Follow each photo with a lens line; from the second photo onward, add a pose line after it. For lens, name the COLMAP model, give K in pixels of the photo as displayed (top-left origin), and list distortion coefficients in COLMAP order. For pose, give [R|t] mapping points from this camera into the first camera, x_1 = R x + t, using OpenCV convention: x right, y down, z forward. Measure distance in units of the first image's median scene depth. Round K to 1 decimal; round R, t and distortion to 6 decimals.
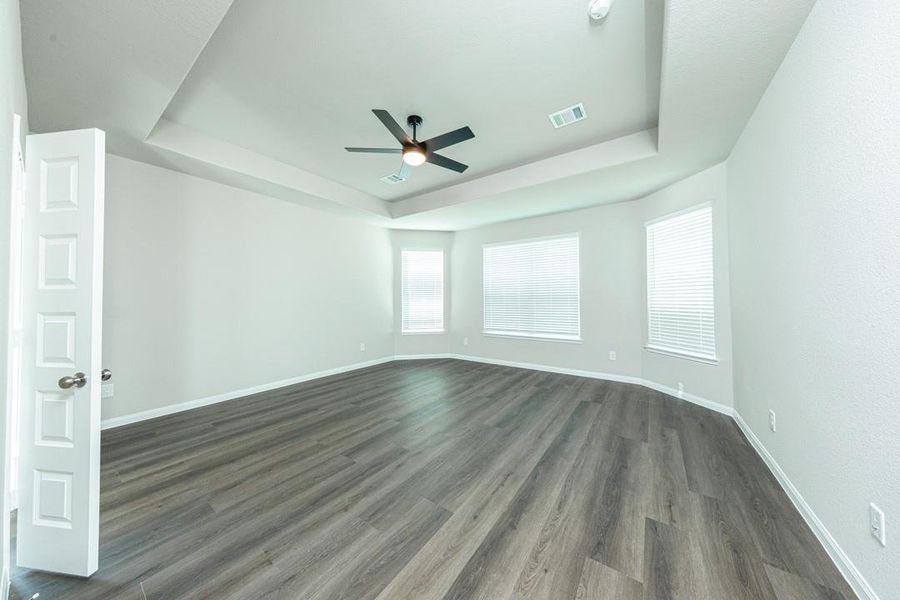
lens RADIAL K [[283.2, 0, 451.5], [0, 283.2, 296.4], [0, 0, 1]] dist [0.000808, 0.000016]
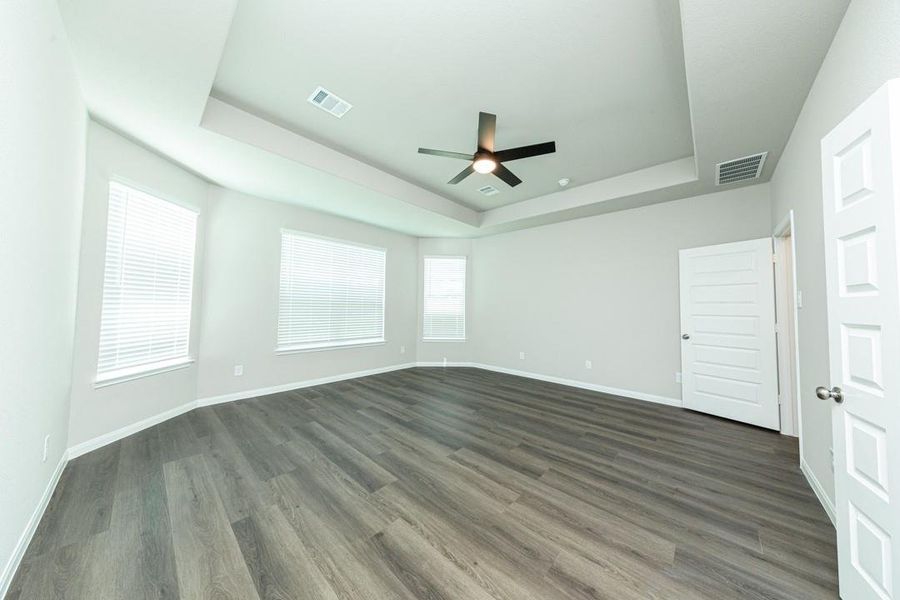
lens RADIAL K [[284.7, 0, 447.0], [0, 284.7, 308.3], [0, 0, 1]] dist [0.000519, -0.000015]
pose [[0.130071, 0.002978, 0.991500, -1.076218], [-0.029670, 0.999559, 0.000890, 0.015027], [-0.991061, -0.029533, 0.130102, 0.957970]]
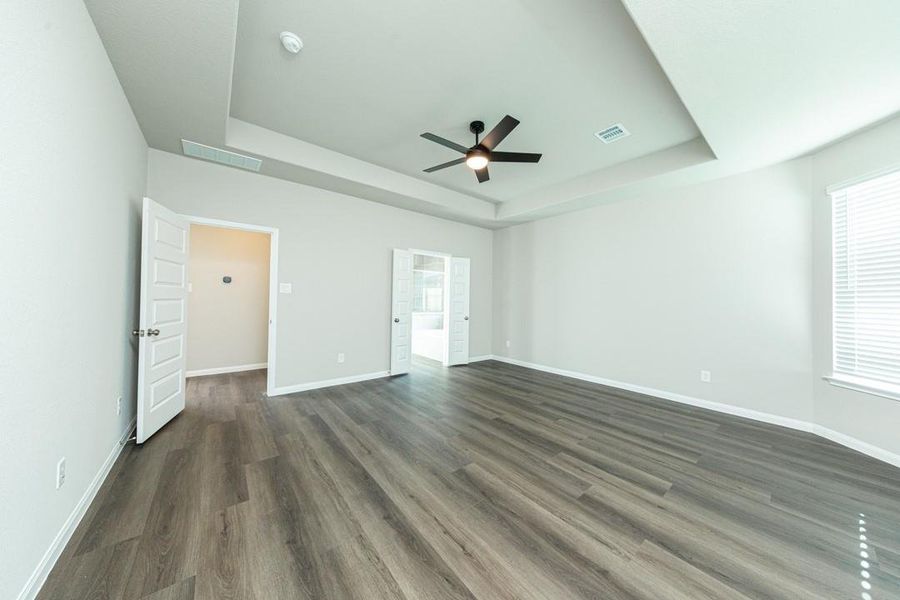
lens RADIAL K [[283.2, 0, 451.5], [0, 283.2, 296.4], [0, 0, 1]] dist [0.000808, 0.000016]
pose [[-0.258708, -0.008001, -0.965922, 0.863916], [-0.001957, 0.999968, -0.007758, 0.007497], [0.965954, -0.000117, -0.258716, 1.139107]]
